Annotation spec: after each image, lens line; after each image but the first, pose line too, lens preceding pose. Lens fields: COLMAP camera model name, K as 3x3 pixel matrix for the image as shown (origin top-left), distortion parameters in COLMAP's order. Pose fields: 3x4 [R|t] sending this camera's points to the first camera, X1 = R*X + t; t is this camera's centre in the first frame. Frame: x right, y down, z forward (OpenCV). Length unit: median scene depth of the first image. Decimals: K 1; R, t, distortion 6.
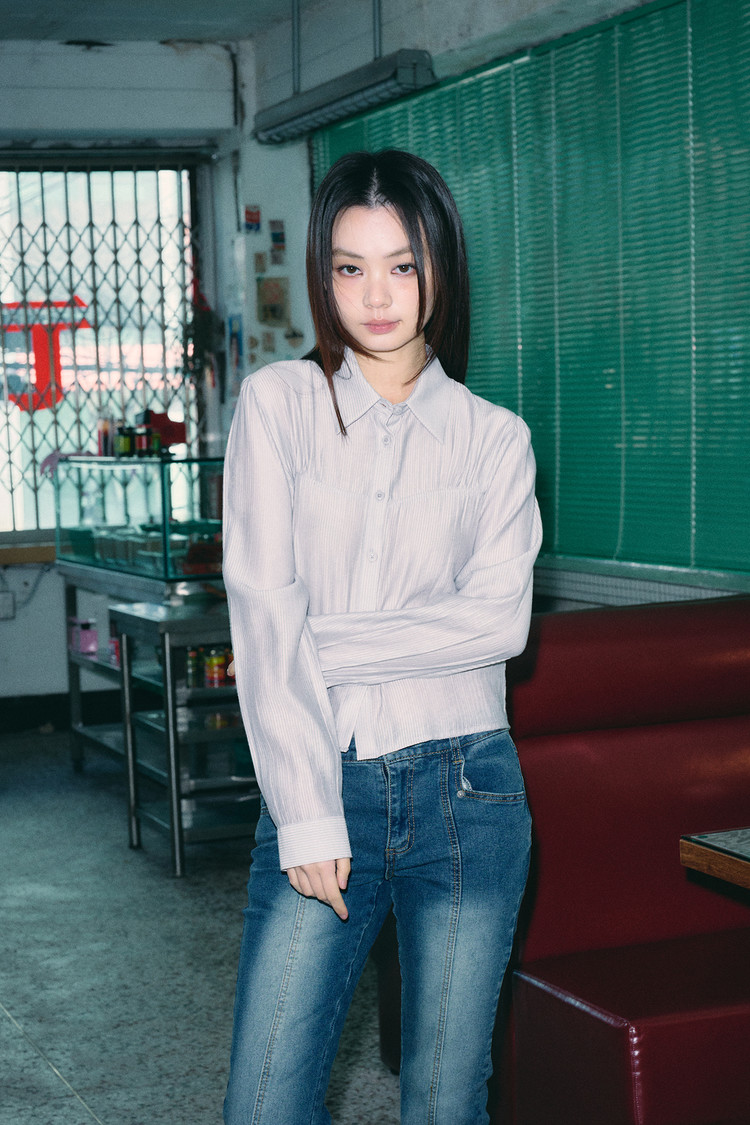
lens RADIAL K [[2302.1, 0, 402.6], [0, 2302.1, 592.1], [0, 0, 1]] dist [-0.041221, 0.000000]
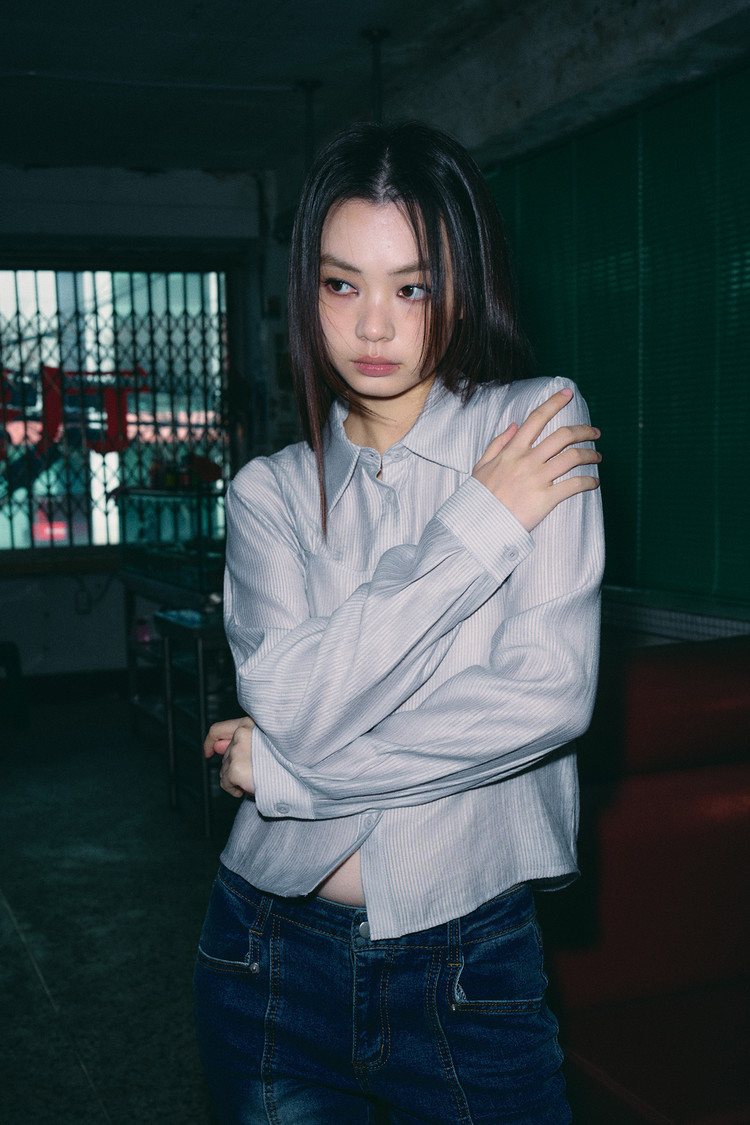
lens RADIAL K [[1563.3, 0, 373.4], [0, 1563.3, 565.6], [0, 0, 1]] dist [0.009095, 0.000000]
pose [[0.999972, 0.007502, -0.000649, -0.008062], [-0.007507, 0.999937, -0.008377, -0.010671], [0.000587, 0.008381, 0.999965, 0.131994]]
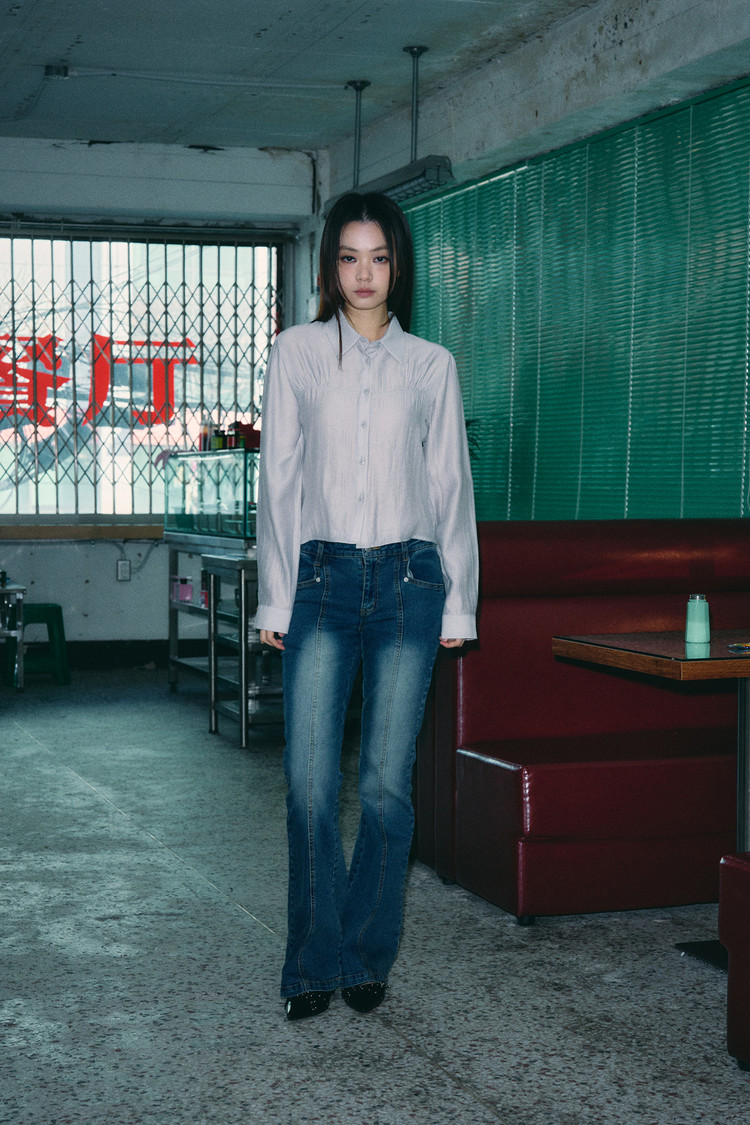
lens RADIAL K [[1913.6, 0, 381.3], [0, 1913.6, 573.4], [0, 0, 1]] dist [-0.080335, 0.000000]
pose [[0.998541, 0.041863, -0.034107, 0.014491], [-0.042635, 0.998843, -0.022233, 0.031115], [0.033136, 0.023655, 0.999171, -0.106292]]
